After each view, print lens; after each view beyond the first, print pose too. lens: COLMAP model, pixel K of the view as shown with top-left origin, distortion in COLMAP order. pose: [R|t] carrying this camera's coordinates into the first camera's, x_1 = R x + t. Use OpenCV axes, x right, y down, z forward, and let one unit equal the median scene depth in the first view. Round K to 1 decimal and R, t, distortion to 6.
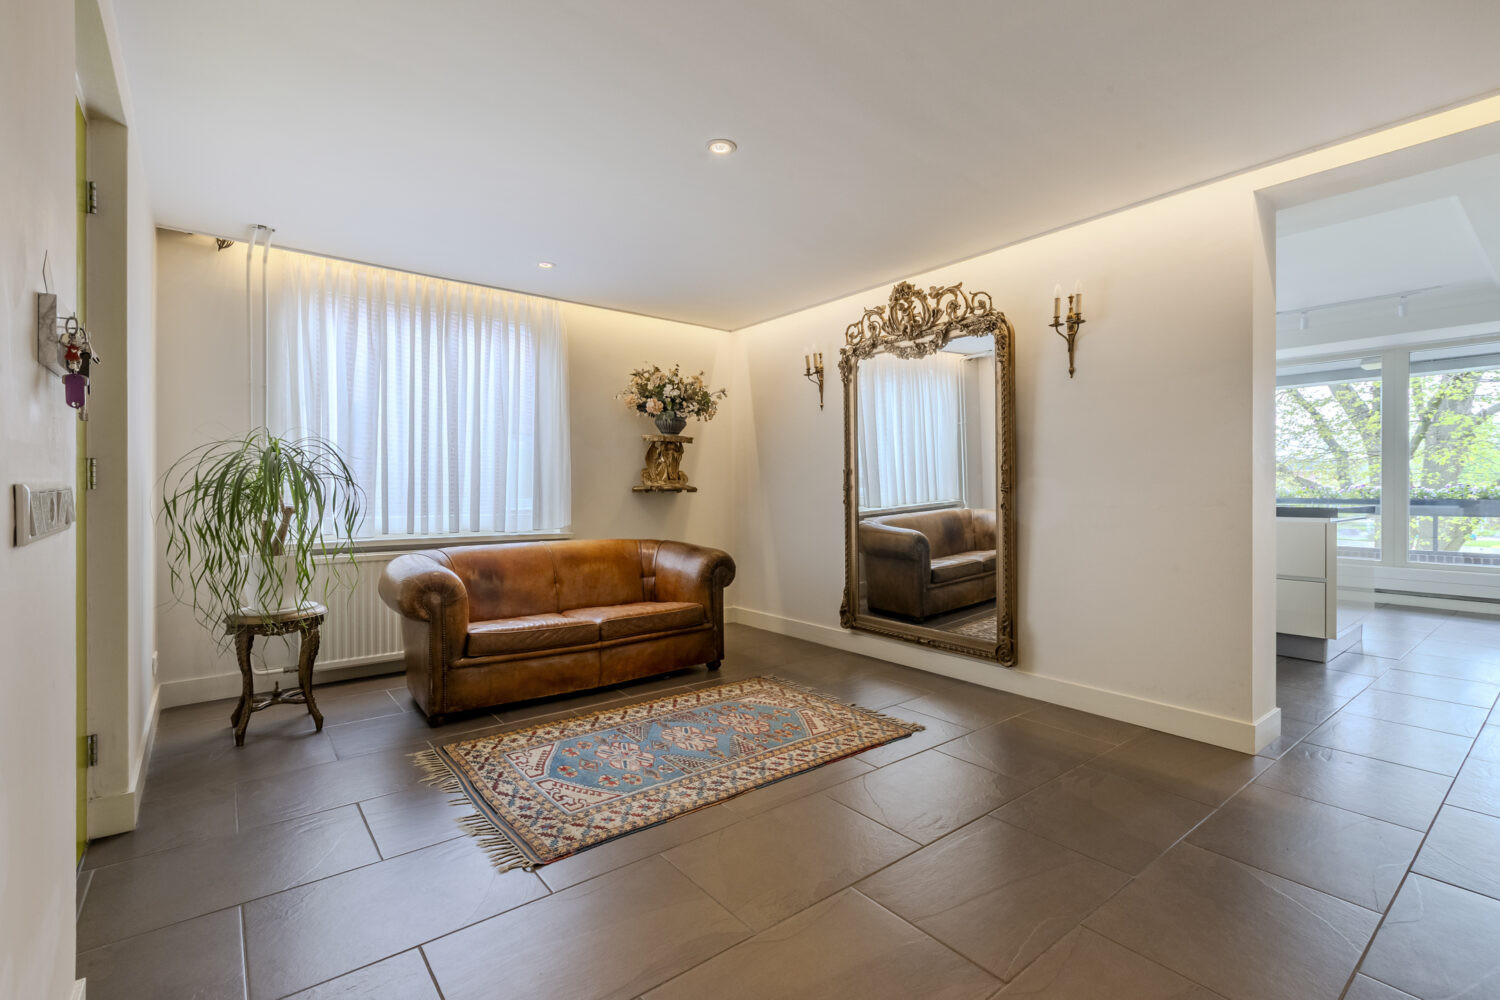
lens RADIAL K [[675.8, 0, 750.0], [0, 675.8, 500.0], [0, 0, 1]] dist [-0.000276, -0.000201]
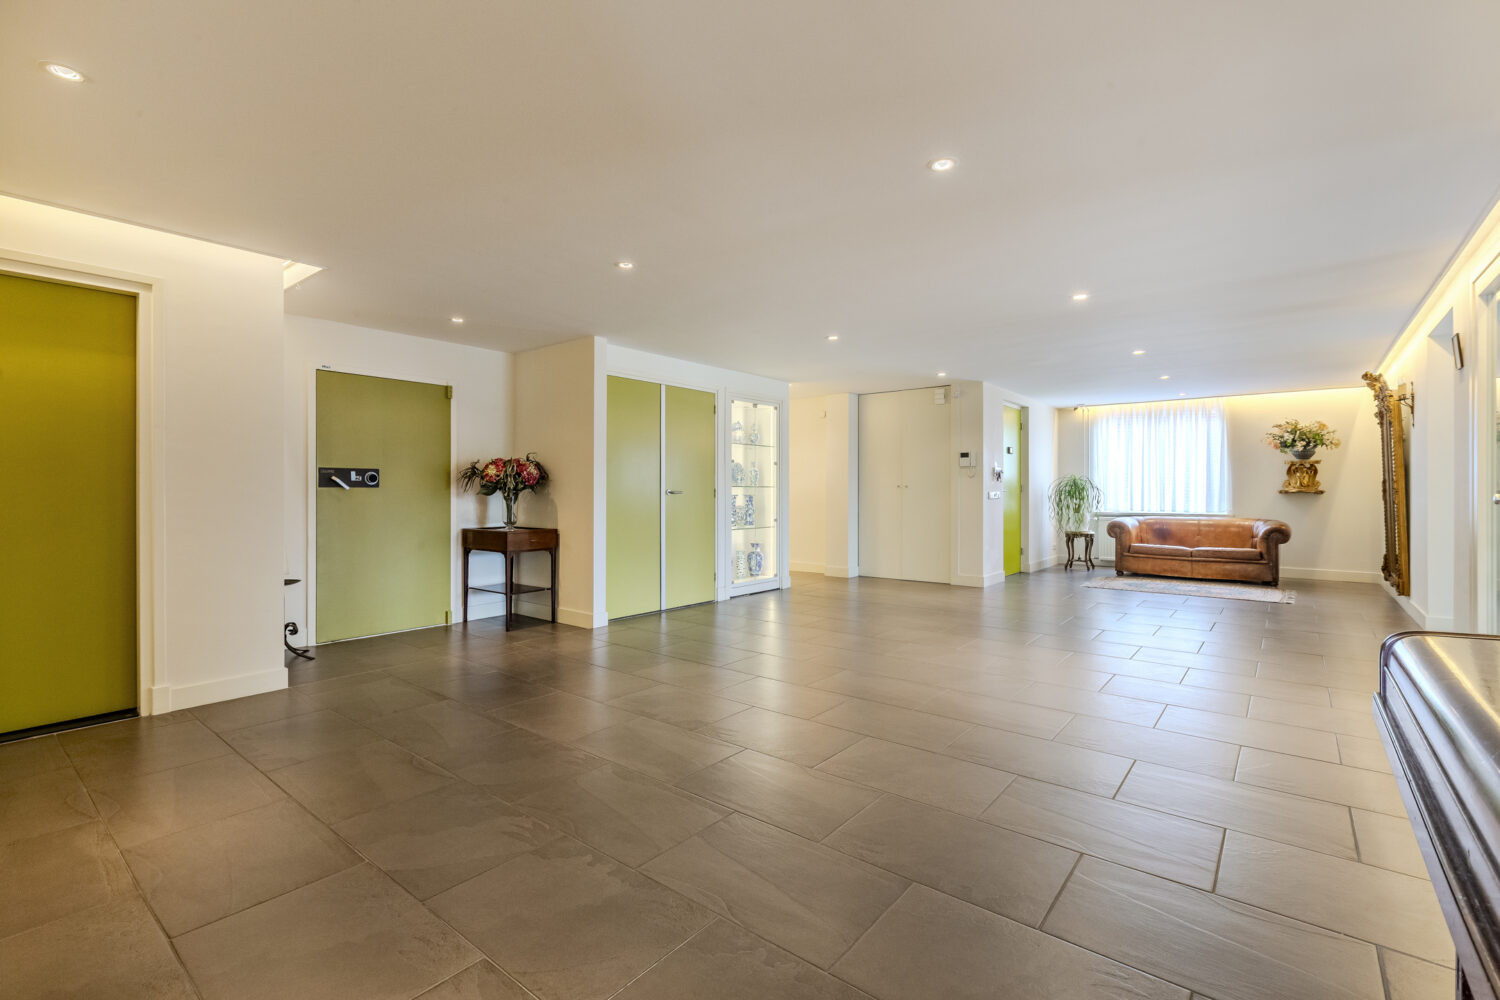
lens RADIAL K [[675.8, 0, 750.0], [0, 675.8, 500.0], [0, 0, 1]] dist [-0.000276, -0.000201]
pose [[0.231494, 0.013943, -0.972736, 1.418370], [-0.017385, 0.999797, 0.010194, 0.012173], [0.972681, 0.014551, 0.231690, -0.854327]]
